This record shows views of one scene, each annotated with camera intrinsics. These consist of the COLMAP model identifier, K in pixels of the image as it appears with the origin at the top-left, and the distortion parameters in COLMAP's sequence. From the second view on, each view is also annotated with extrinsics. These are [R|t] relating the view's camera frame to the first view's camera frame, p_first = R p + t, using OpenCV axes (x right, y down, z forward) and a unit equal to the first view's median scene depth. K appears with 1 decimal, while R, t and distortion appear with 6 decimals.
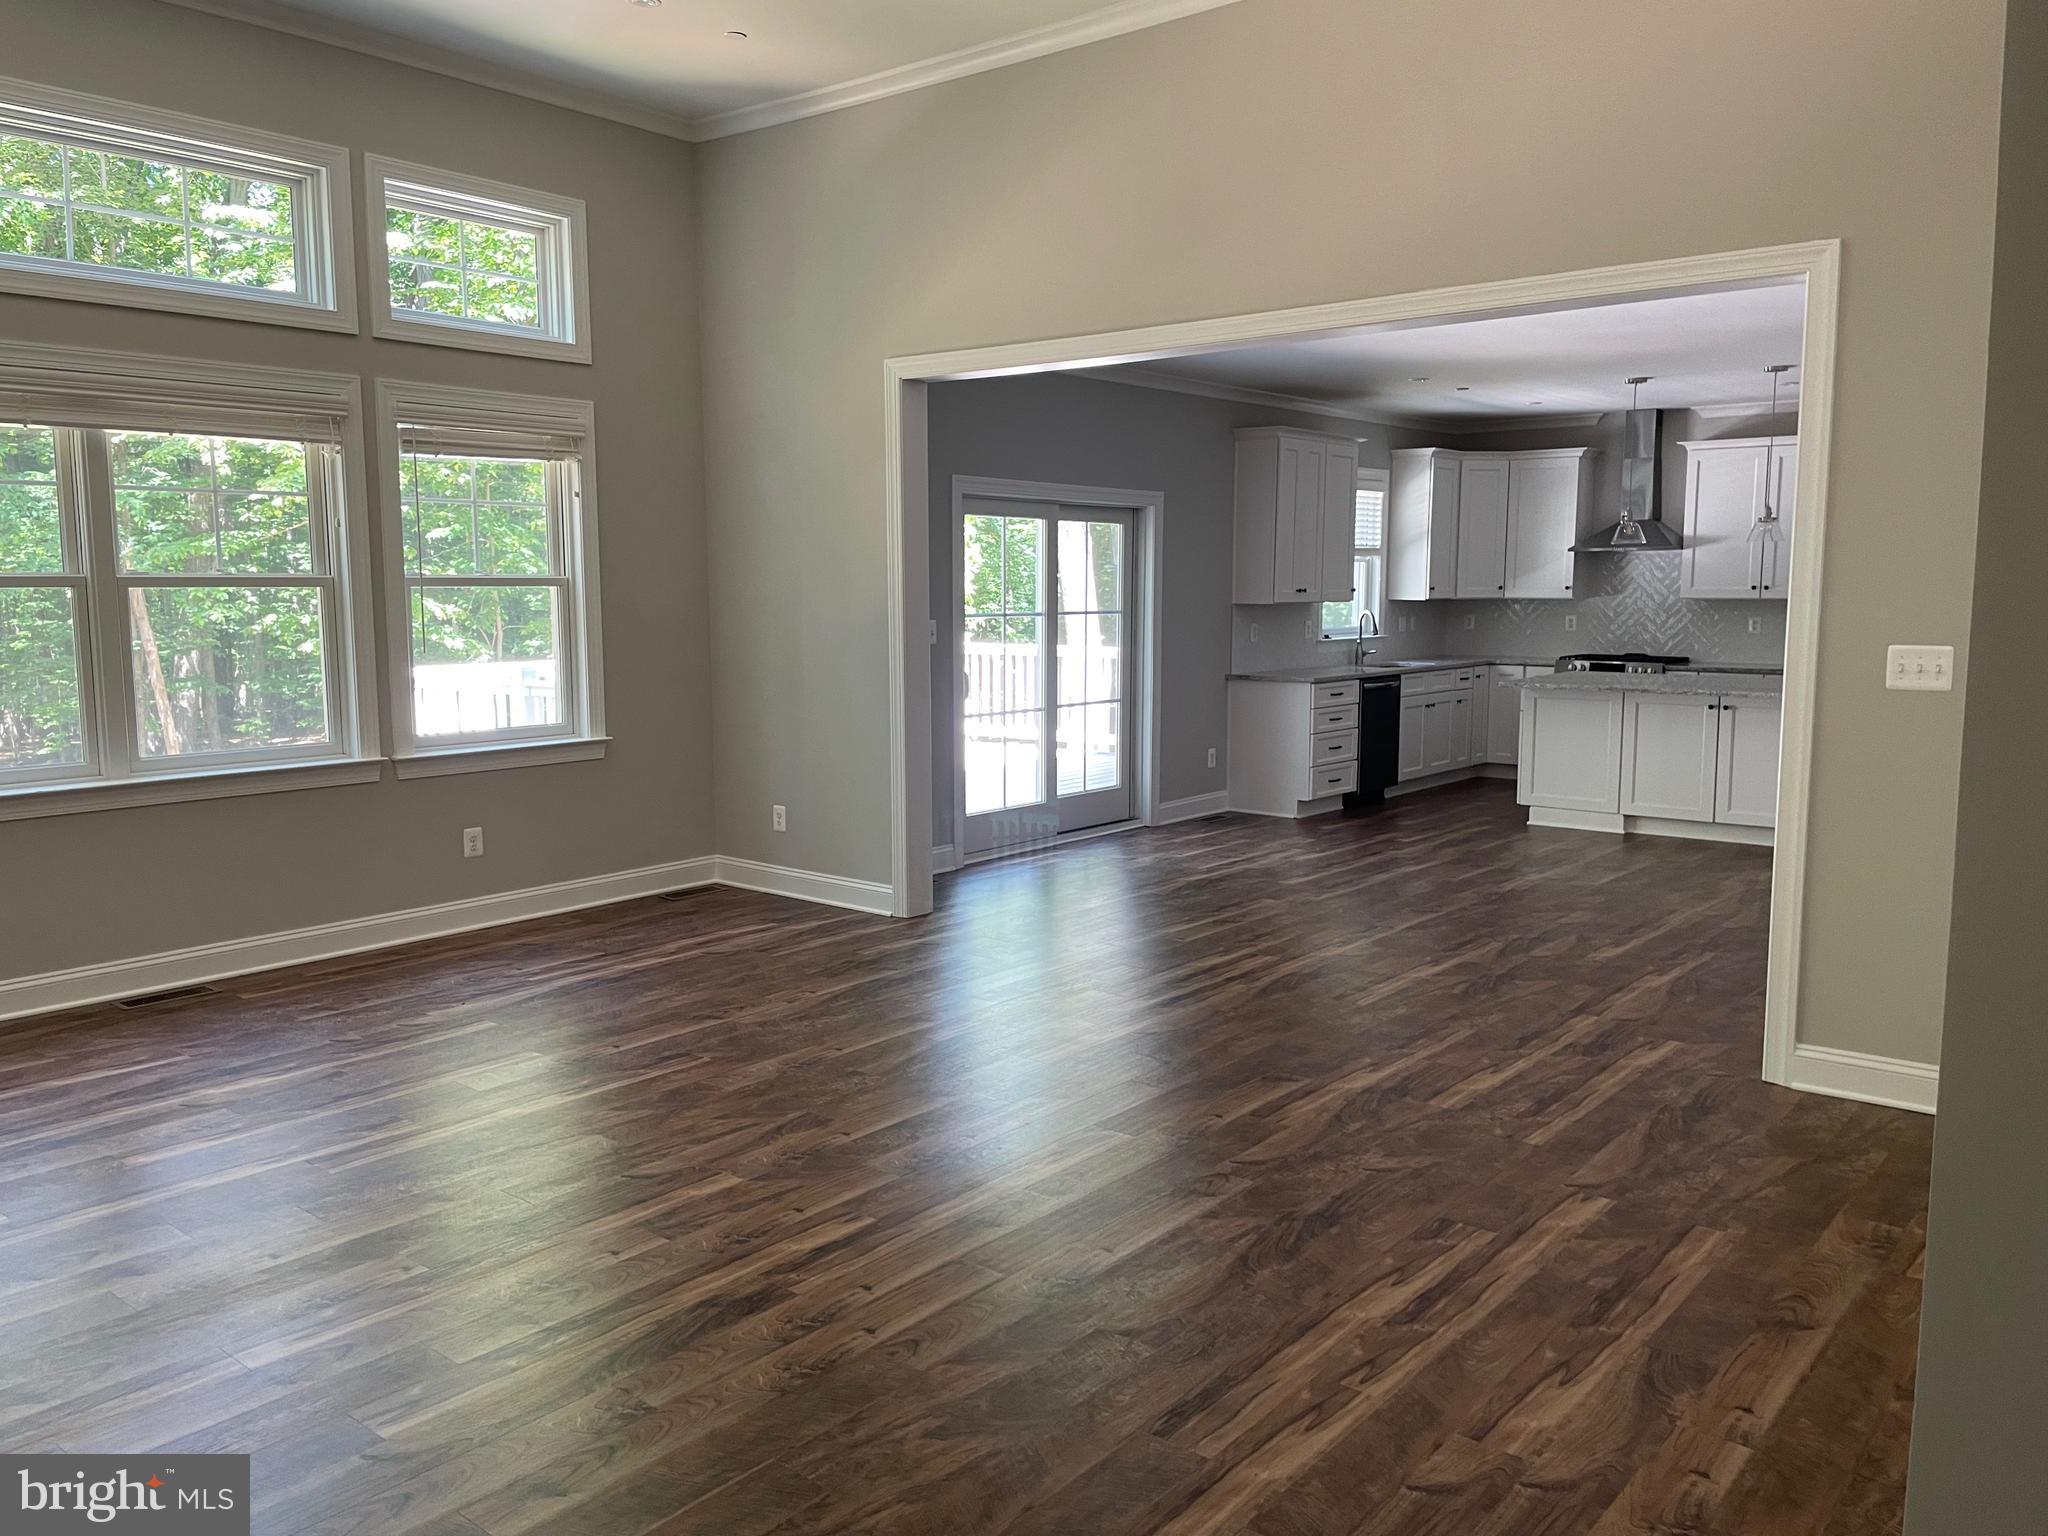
lens RADIAL K [[1582.6, 0, 1024.0], [0, 1582.6, 768.0], [0, 0, 1]] dist [0.043609, -0.002870]
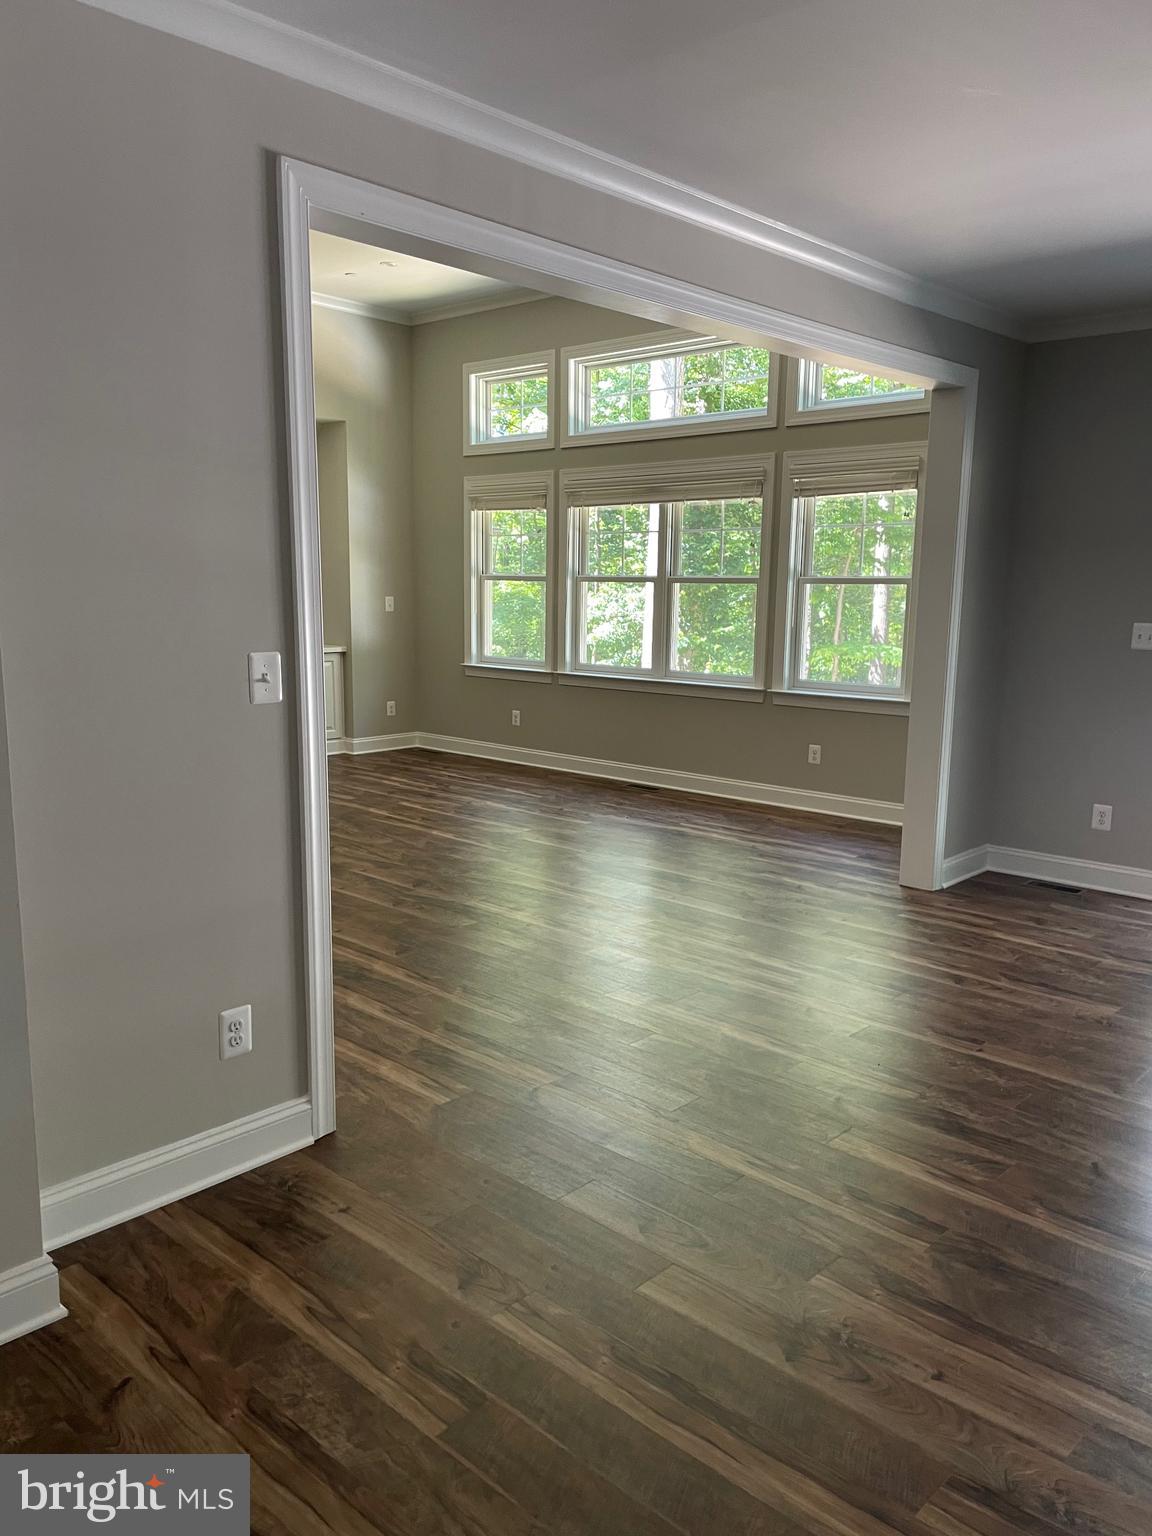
lens RADIAL K [[1186.9, 0, 576.0], [0, 1186.9, 768.0], [0, 0, 1]] dist [0.043609, -0.002870]
pose [[-0.065526, 0.152441, -0.986138, 0.821205], [-0.135950, 0.977683, 0.160168, -0.095130], [0.988546, 0.144561, -0.043339, 0.870200]]
